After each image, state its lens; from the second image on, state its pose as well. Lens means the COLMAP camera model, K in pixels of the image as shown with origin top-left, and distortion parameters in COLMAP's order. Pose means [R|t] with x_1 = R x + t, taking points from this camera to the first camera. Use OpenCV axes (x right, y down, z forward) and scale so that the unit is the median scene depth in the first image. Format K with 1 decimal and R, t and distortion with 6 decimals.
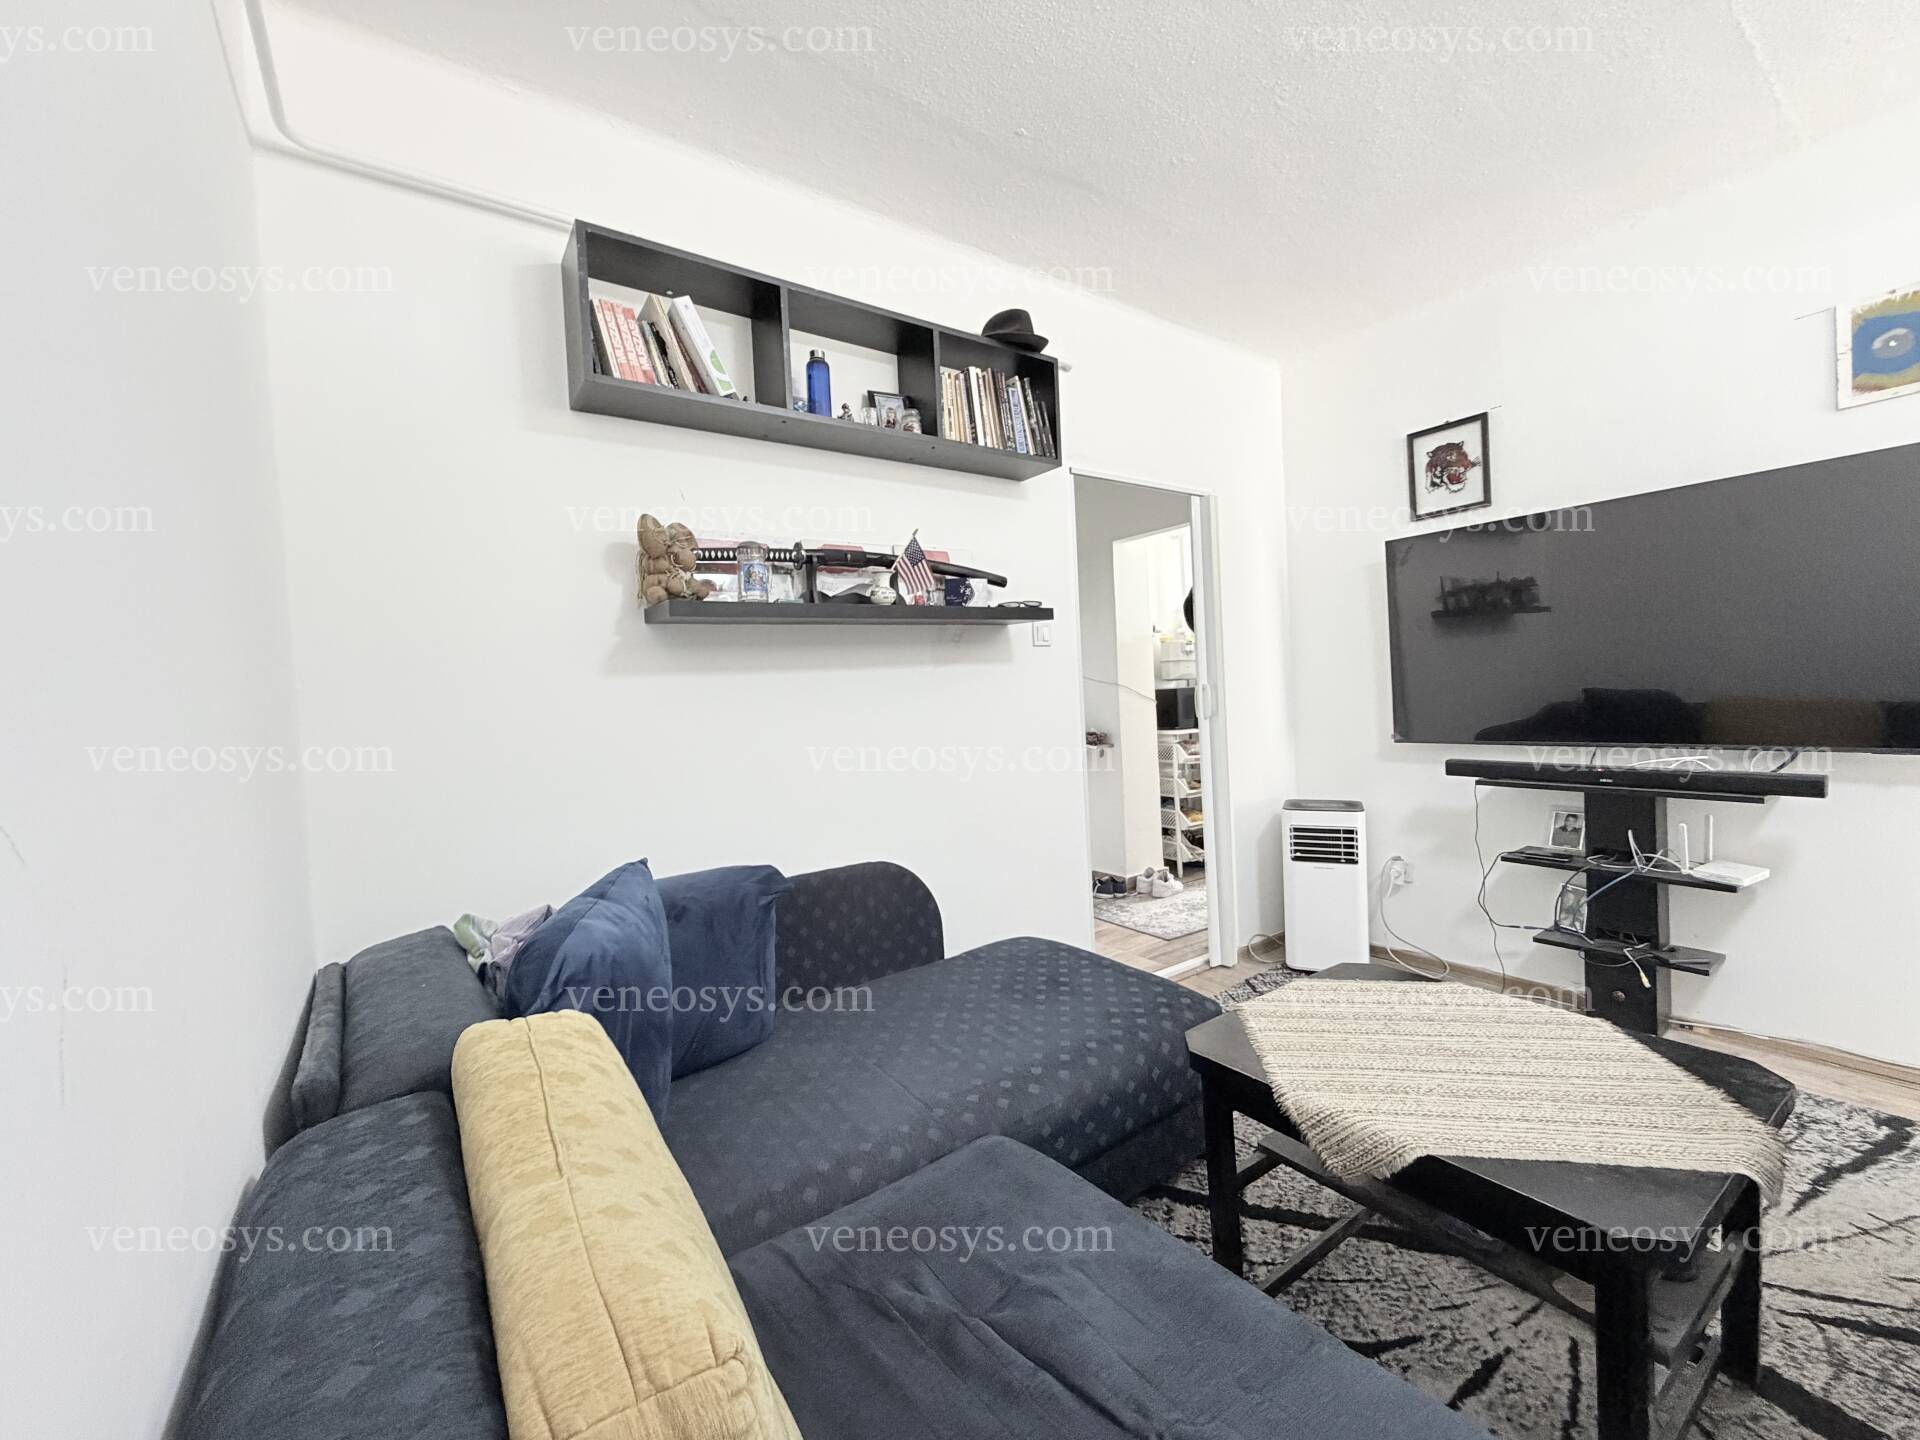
lens RADIAL K [[766.2, 0, 956.9], [0, 766.2, 716.9], [0, 0, 1]] dist [0.001271, -0.000064]
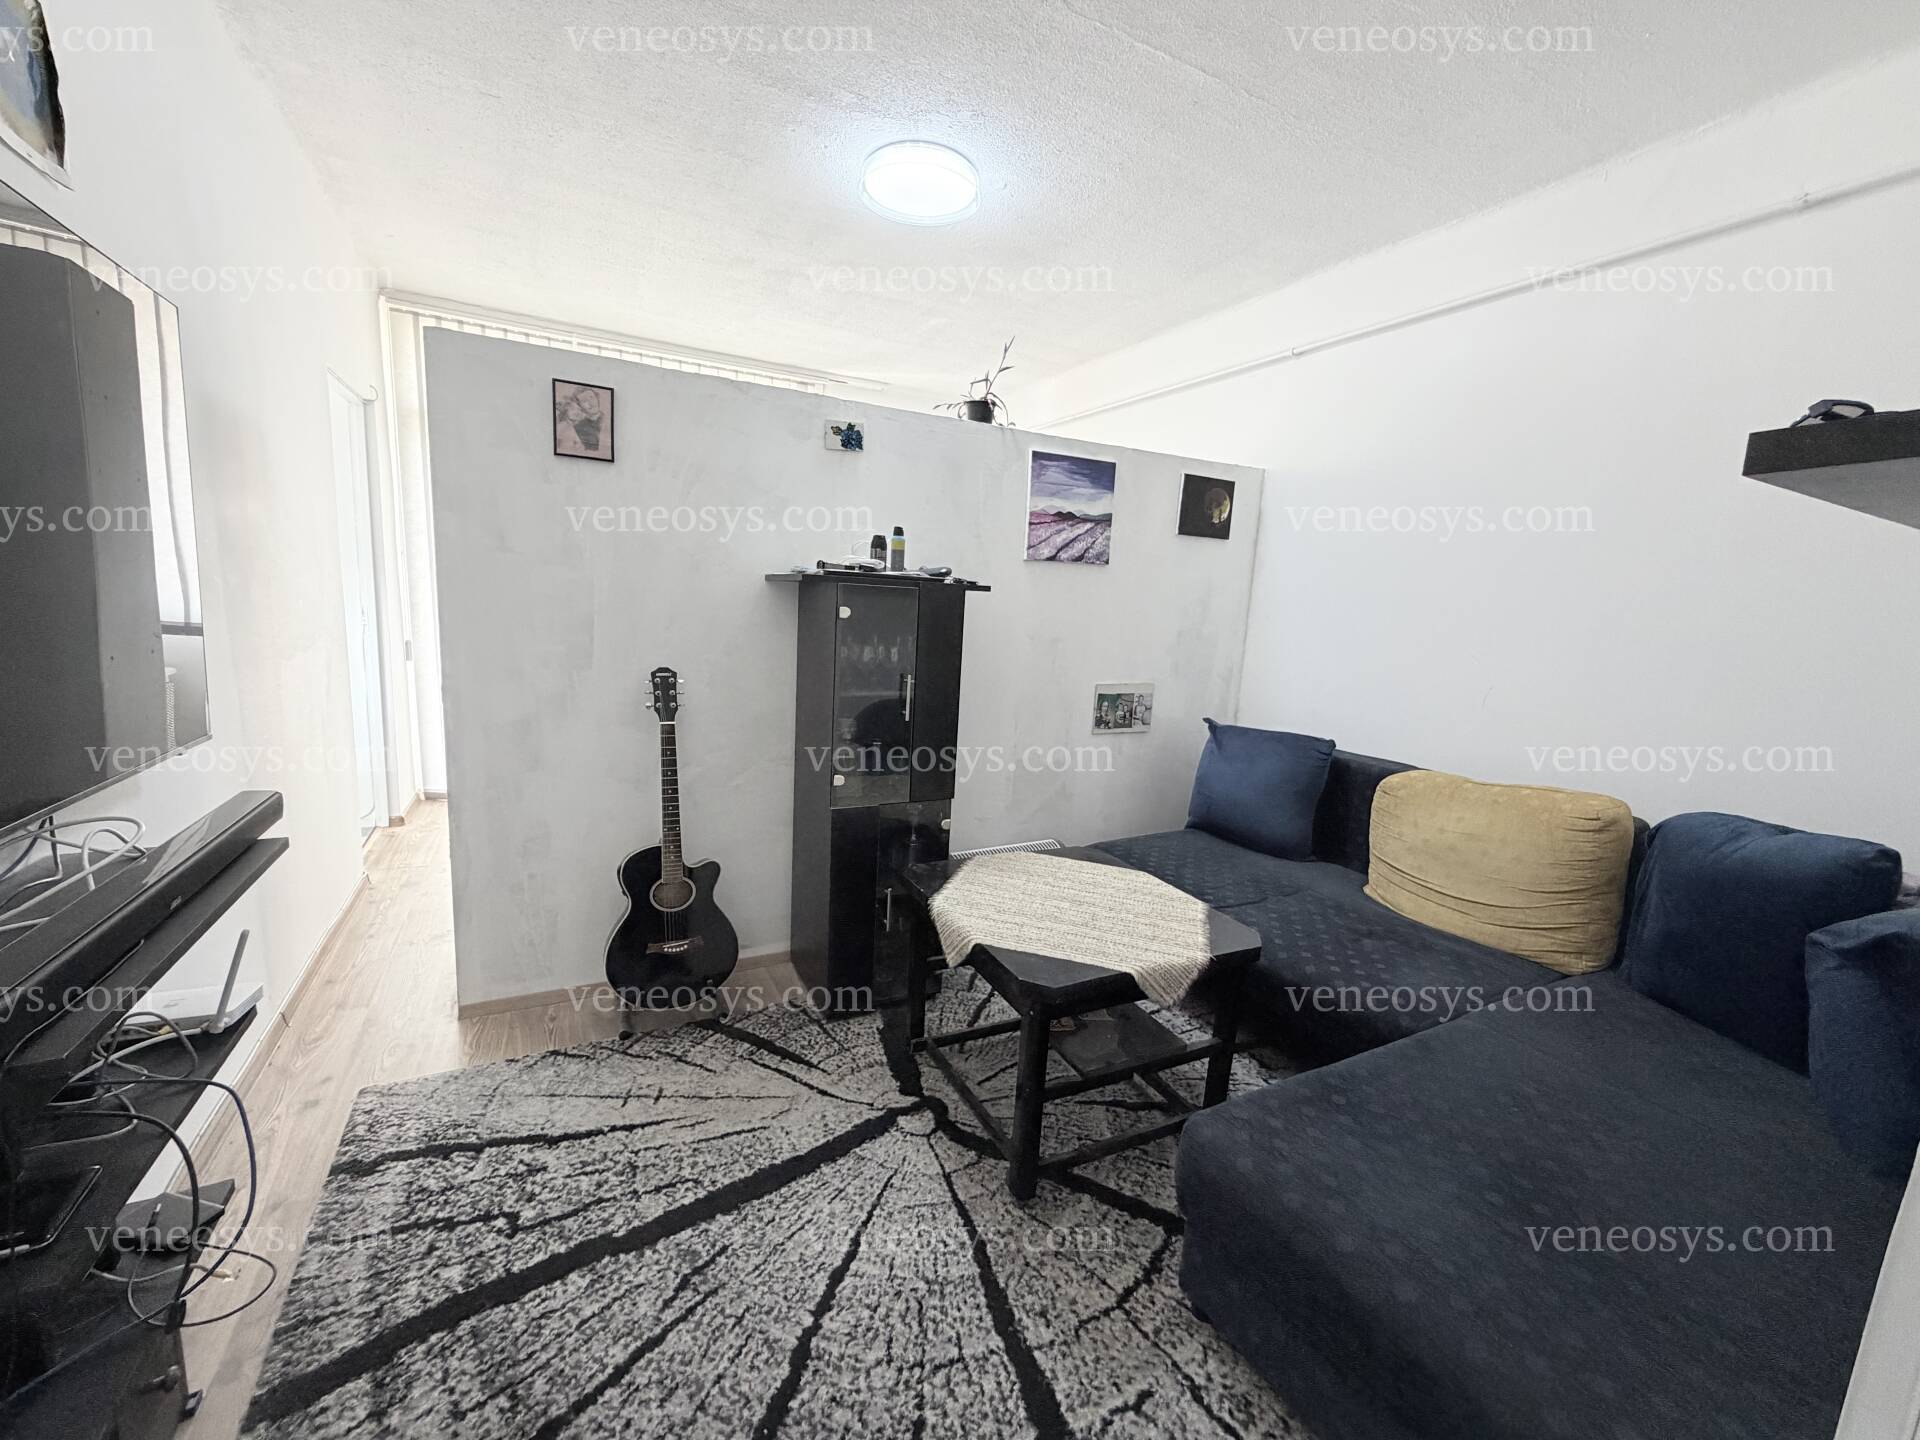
lens RADIAL K [[766.2, 0, 948.1], [0, 766.2, 717.8], [0, 0, 1]] dist [0.001271, -0.000064]
pose [[-0.988274, -0.019797, 0.151405, 0.514988], [0.008390, 0.983020, 0.183304, -0.126354], [-0.152463, 0.182425, -0.971327, 1.838732]]
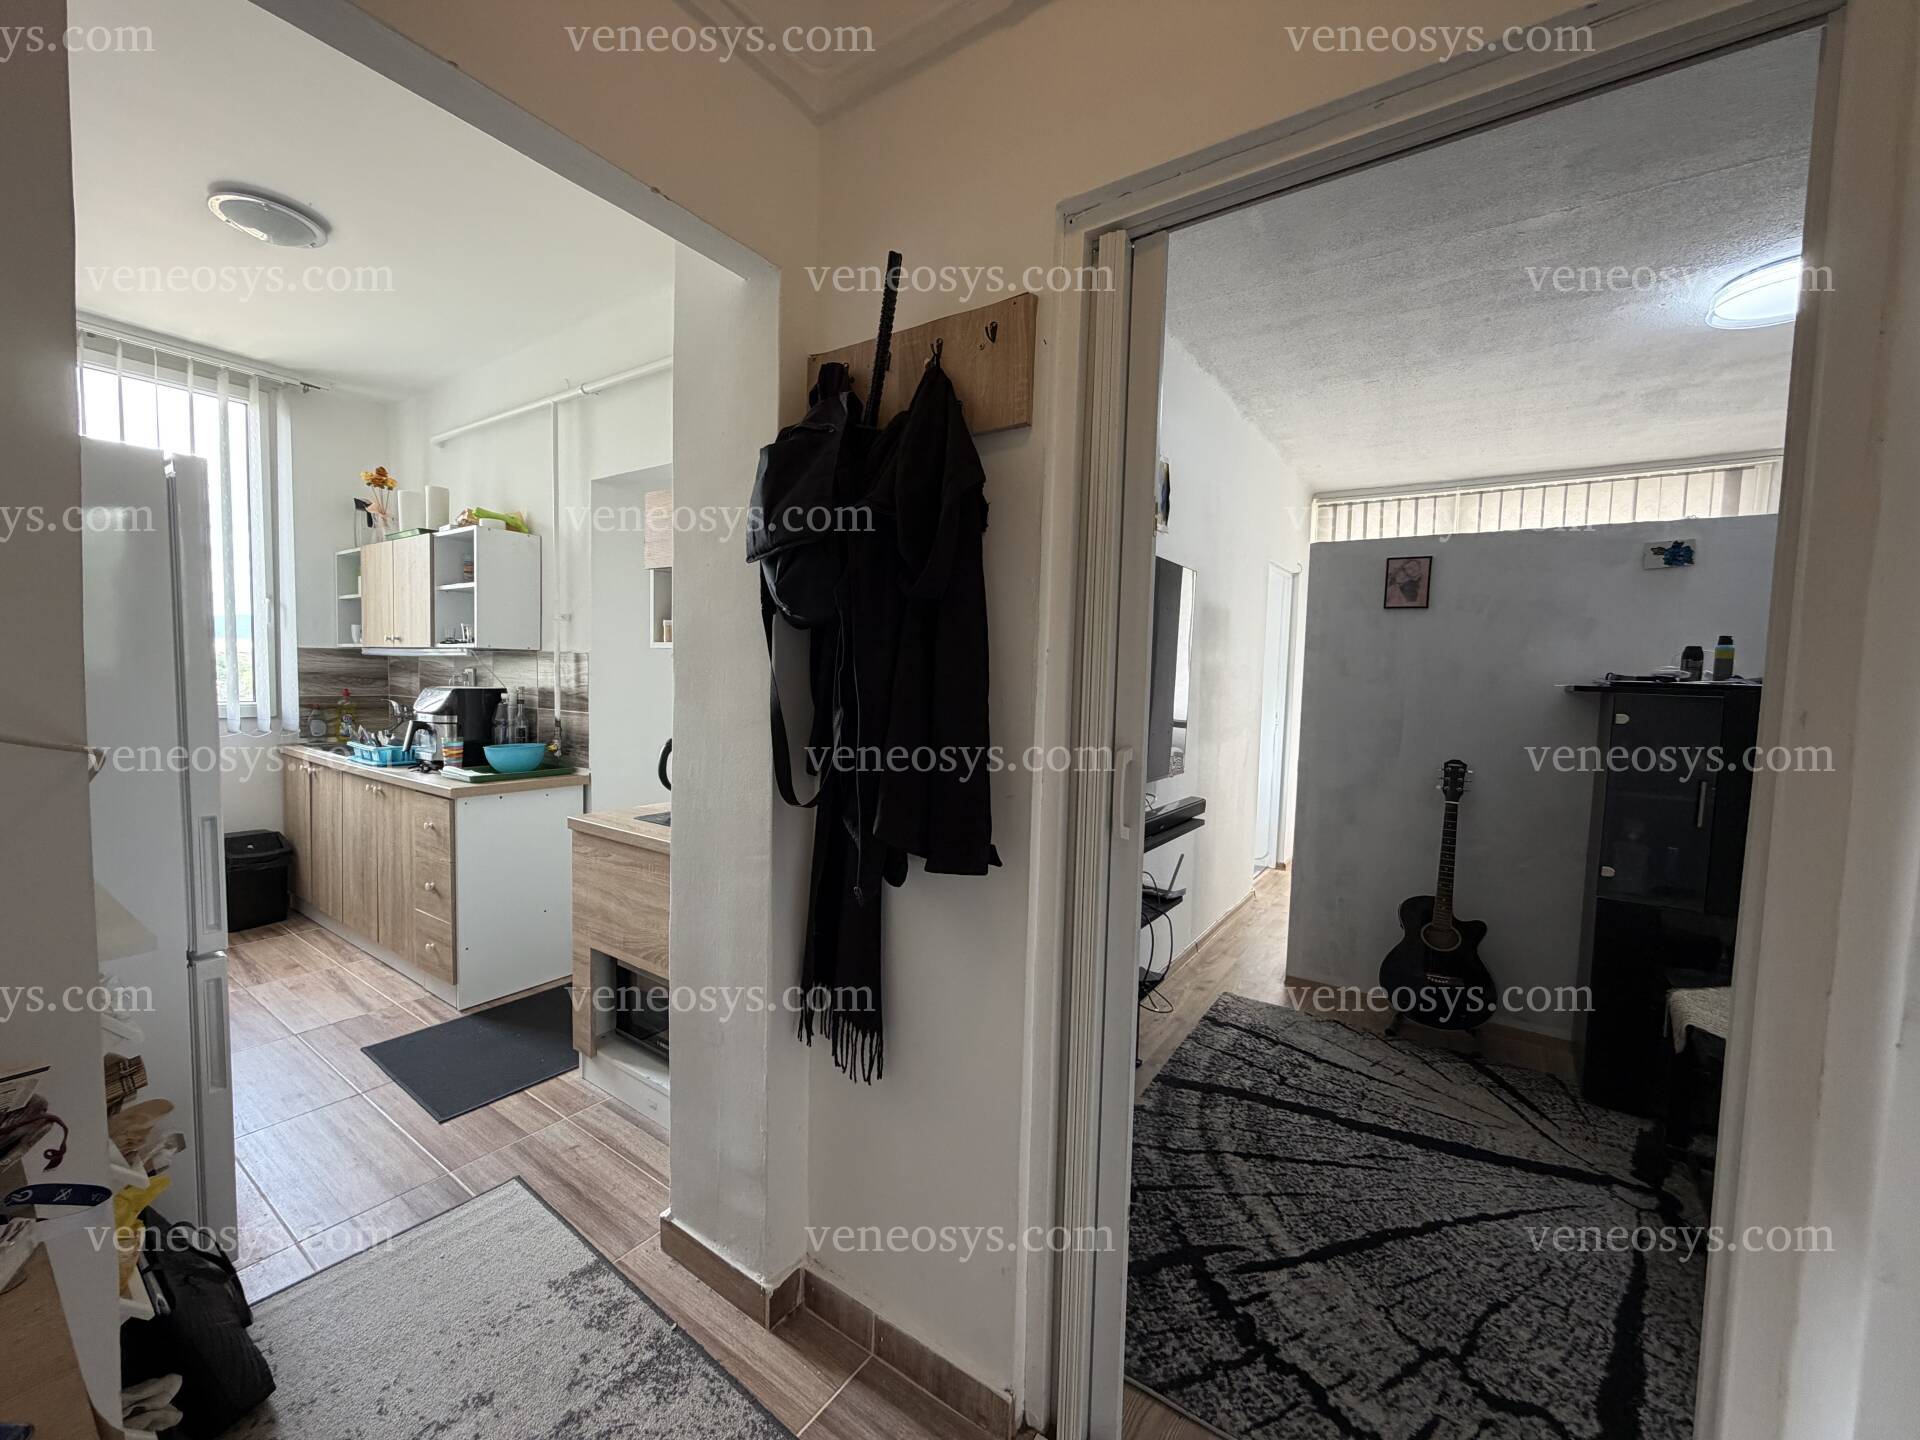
lens RADIAL K [[766.2, 0, 950.3], [0, 766.2, 718.0], [0, 0, 1]] dist [0.001271, -0.000064]
pose [[-0.329413, -0.012715, 0.944100, -0.024899], [0.024521, 0.999457, 0.022017, -0.129634], [-0.943868, 0.030403, -0.328922, 2.216183]]
